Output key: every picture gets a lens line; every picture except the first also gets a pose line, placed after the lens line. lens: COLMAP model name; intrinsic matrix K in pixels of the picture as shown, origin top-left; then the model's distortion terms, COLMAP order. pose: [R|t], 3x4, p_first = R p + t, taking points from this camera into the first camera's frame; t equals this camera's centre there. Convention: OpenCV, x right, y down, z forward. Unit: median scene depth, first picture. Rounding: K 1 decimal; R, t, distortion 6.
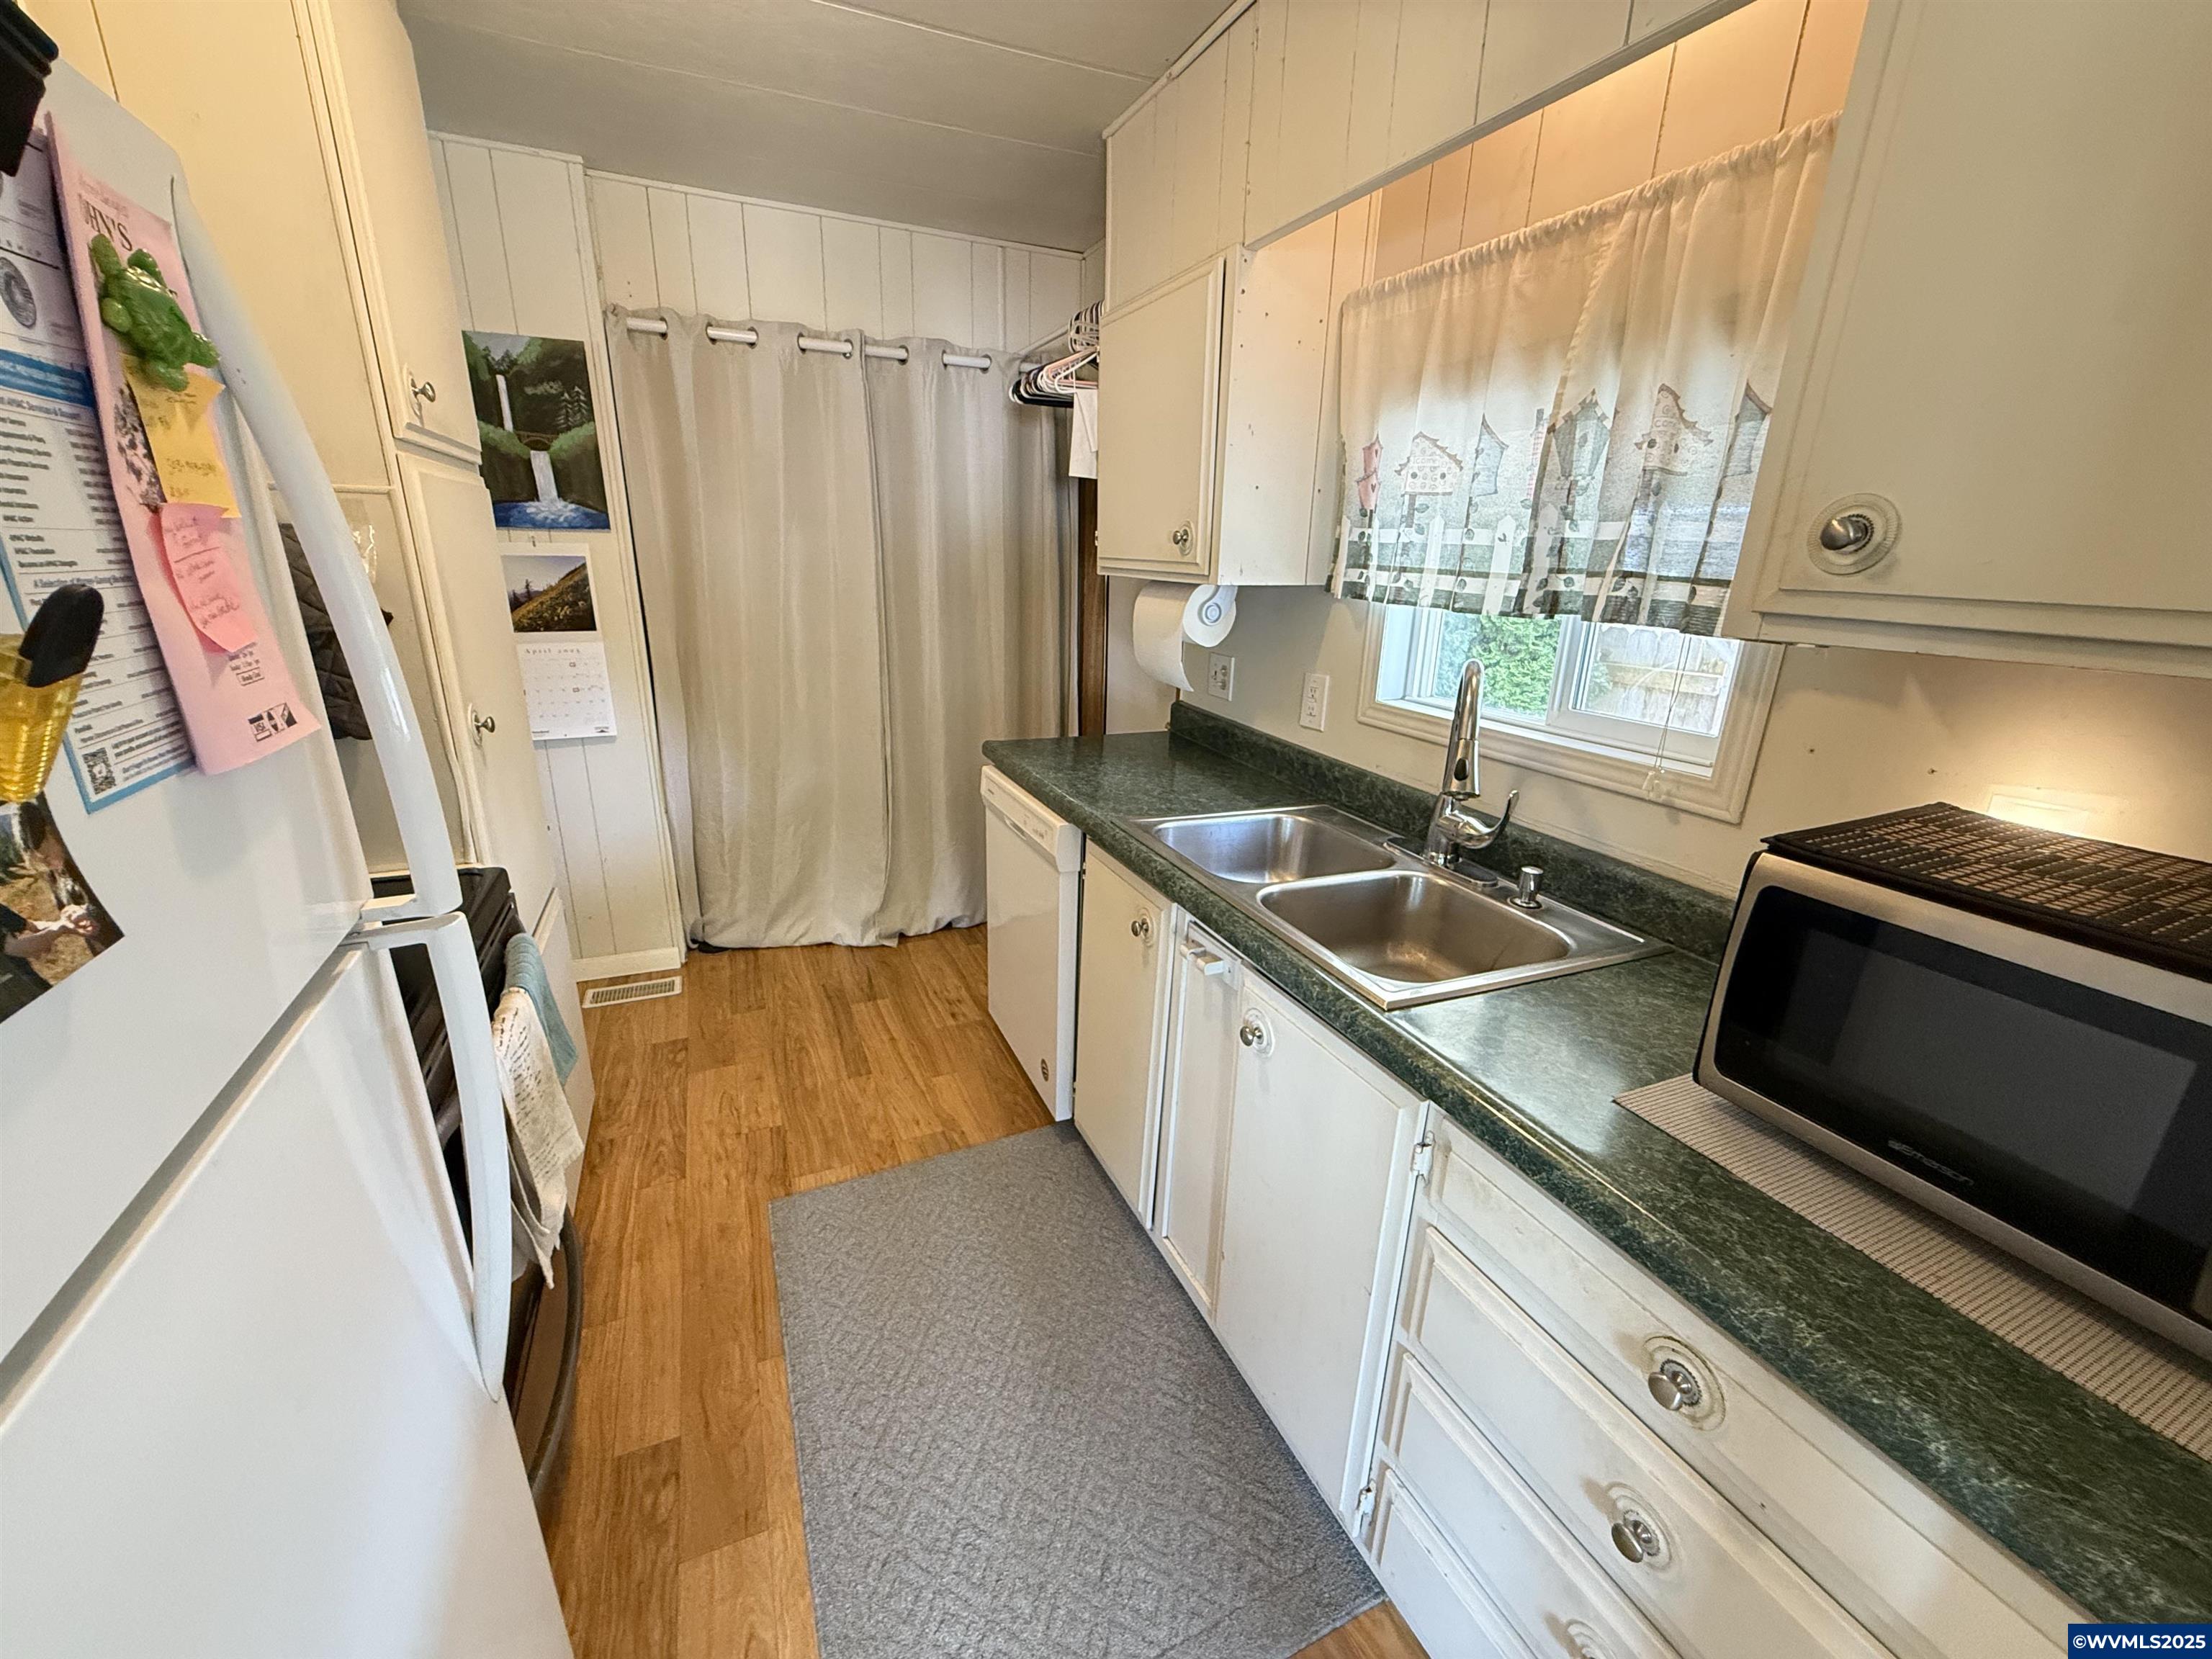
lens RADIAL K [[882.6, 0, 1106.0], [0, 882.6, 829.5], [0, 0, 1]] dist [-0.001994, 0.000077]
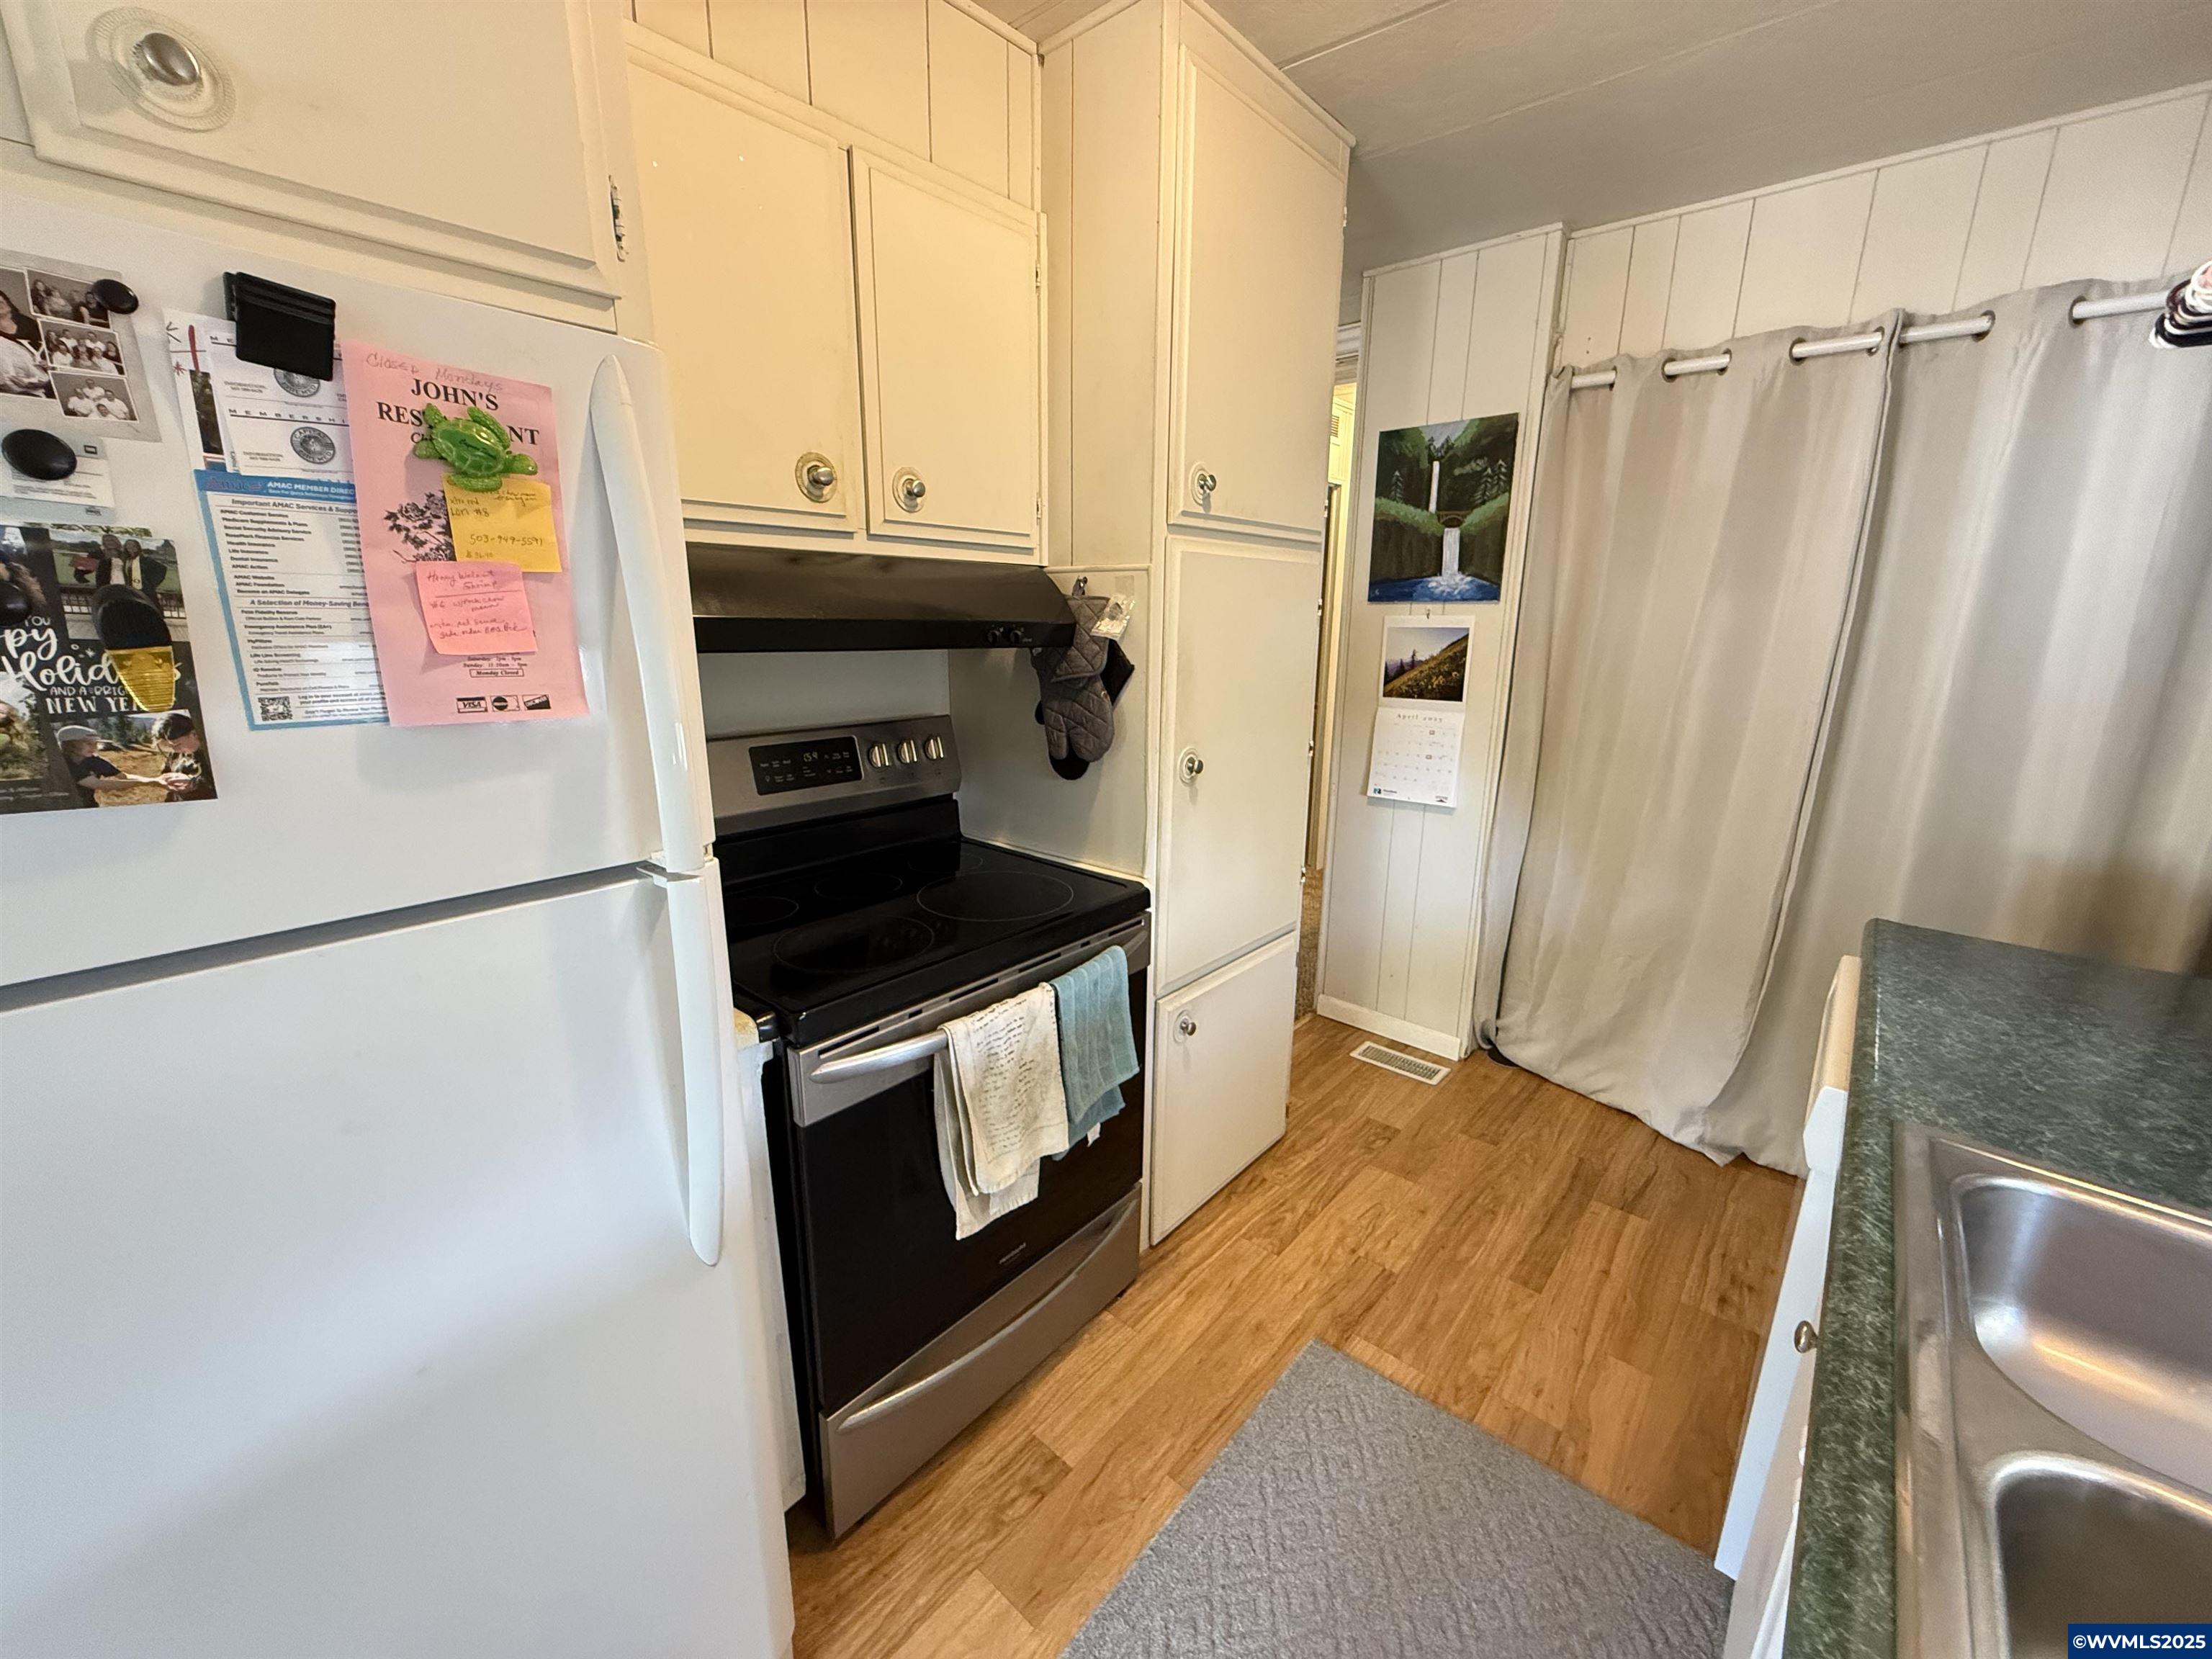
lens RADIAL K [[882.6, 0, 1106.0], [0, 882.6, 829.5], [0, 0, 1]] dist [-0.001994, 0.000077]
pose [[0.418457, 0.195365, -0.886976, 0.168664], [-0.273383, 0.958394, 0.082119, -0.063384], [0.866115, 0.208121, 0.454456, 0.247137]]
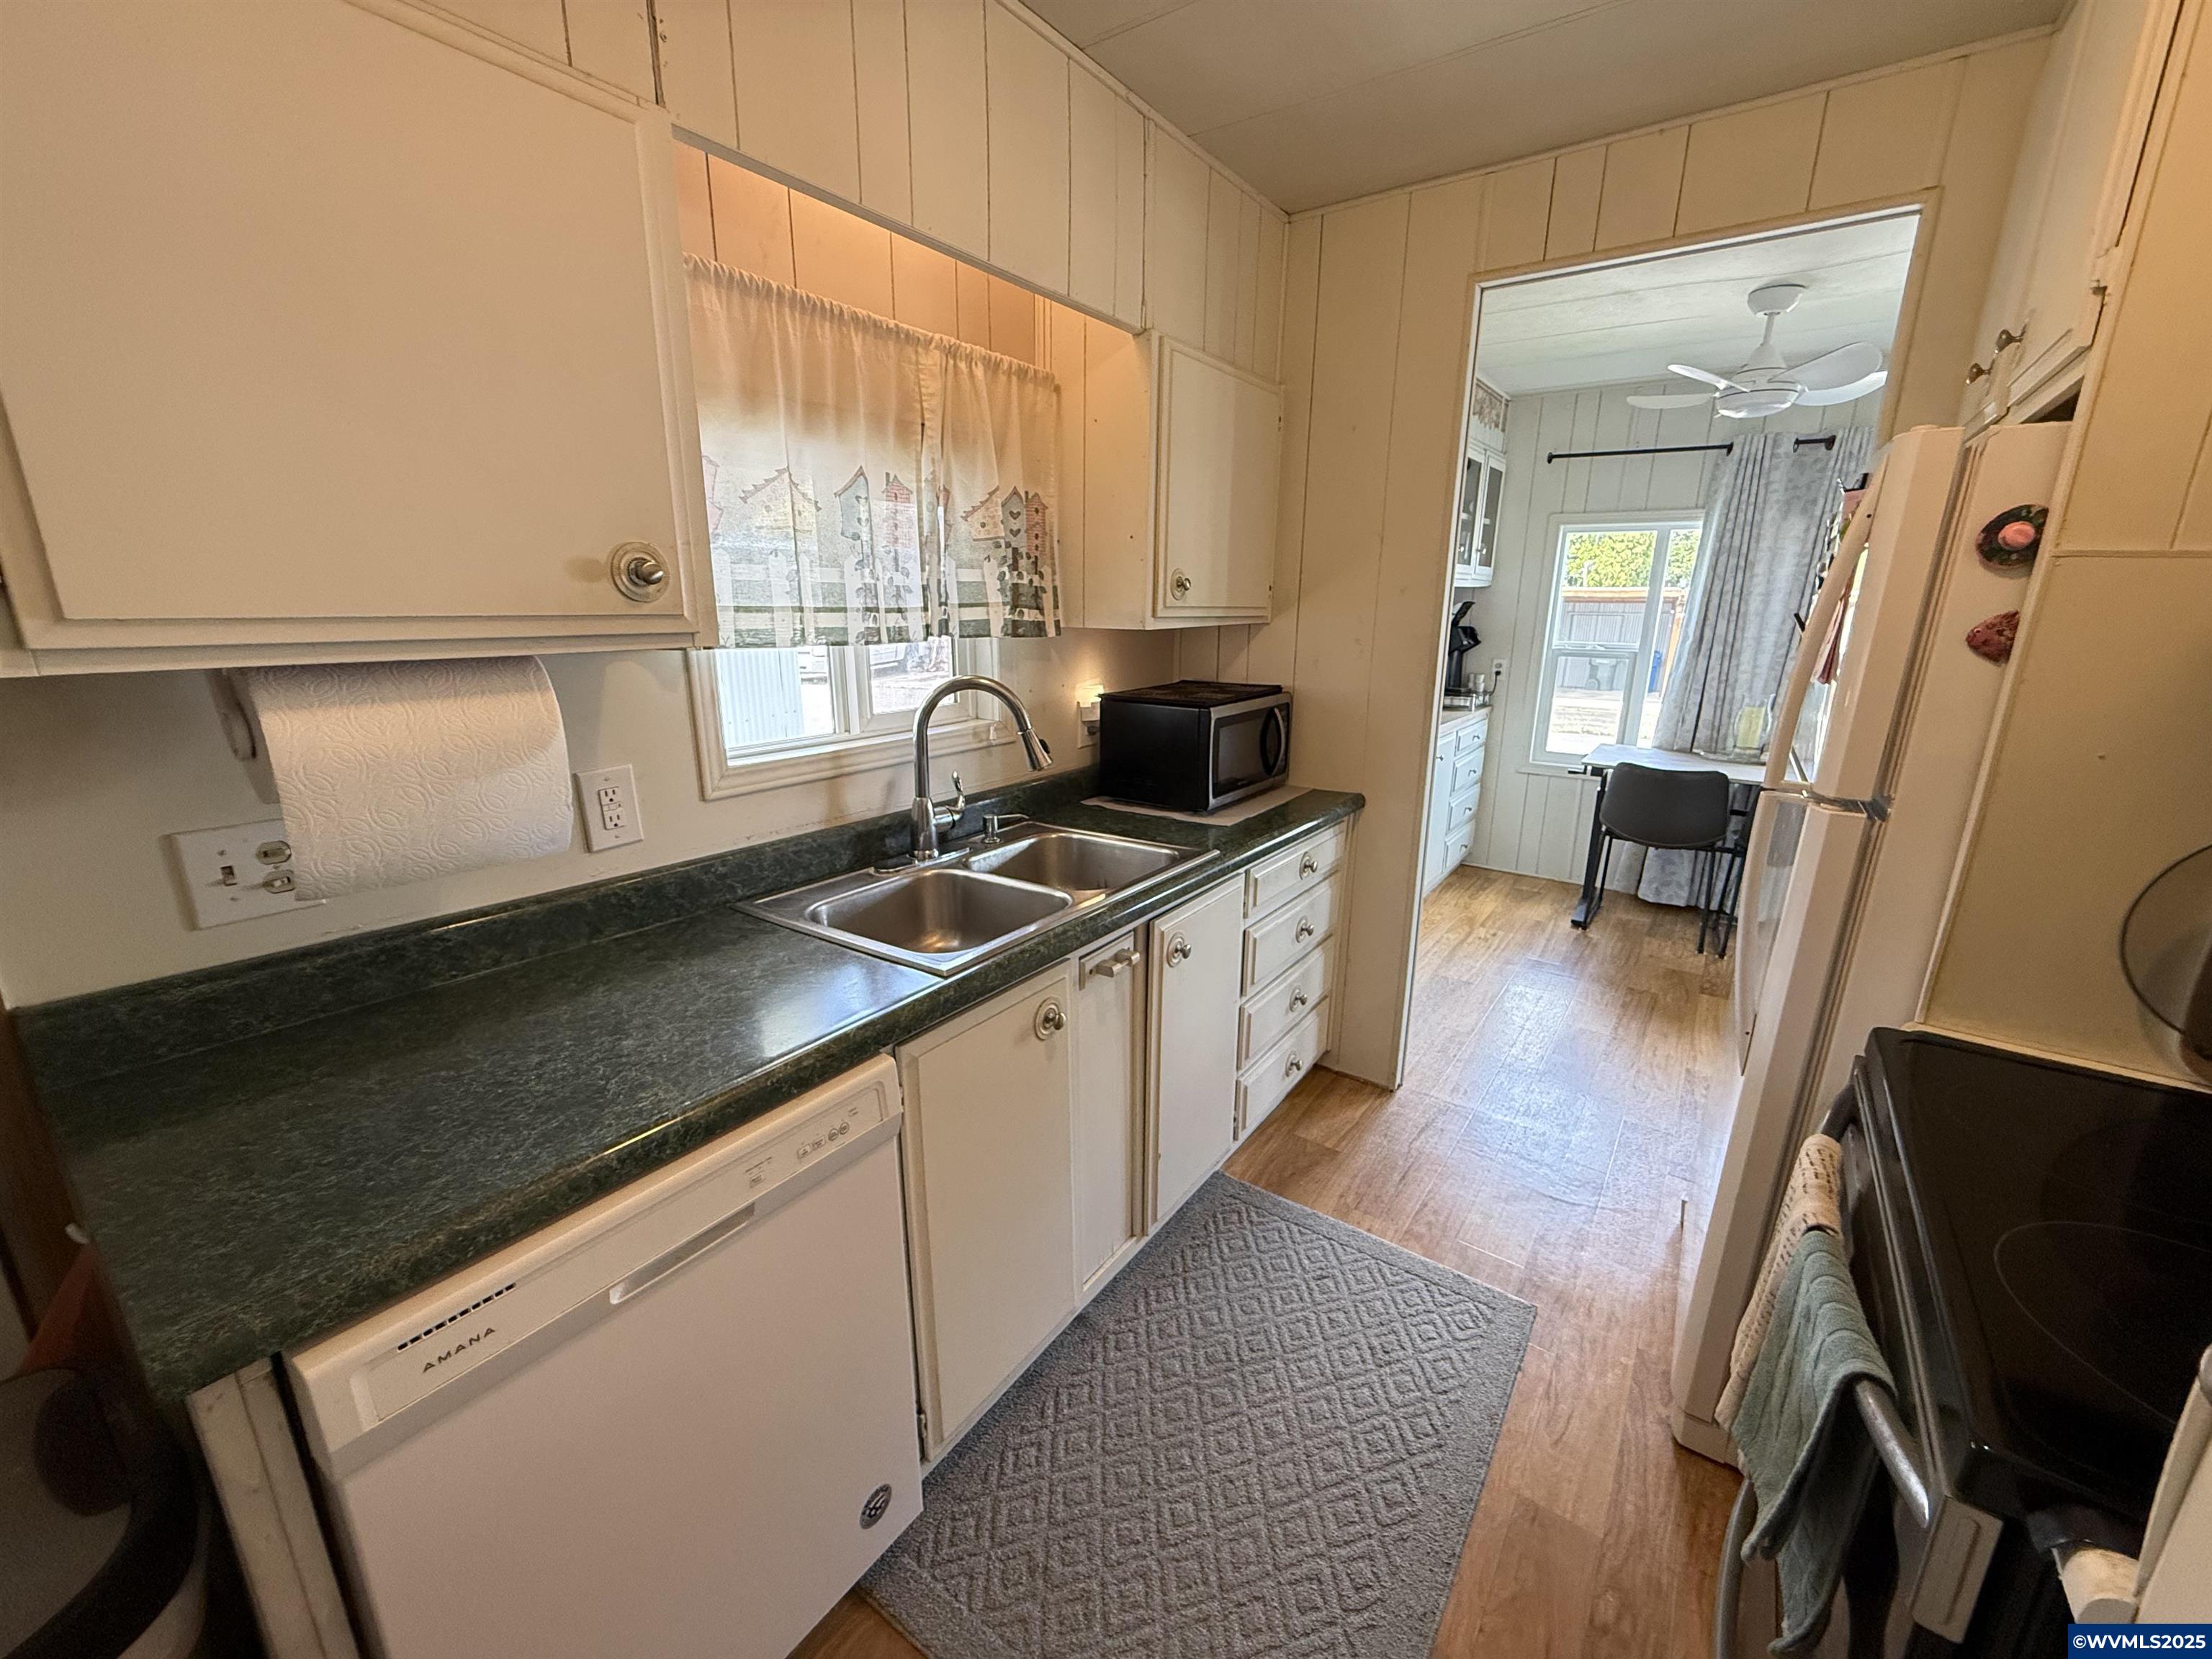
lens RADIAL K [[882.6, 0, 1106.0], [0, 882.6, 829.5], [0, 0, 1]] dist [-0.001994, 0.000077]
pose [[-0.502373, -0.244766, 0.829283, -0.442106], [0.241969, 0.880978, 0.406607, -0.266066], [-0.830104, 0.404929, -0.383354, 0.805052]]
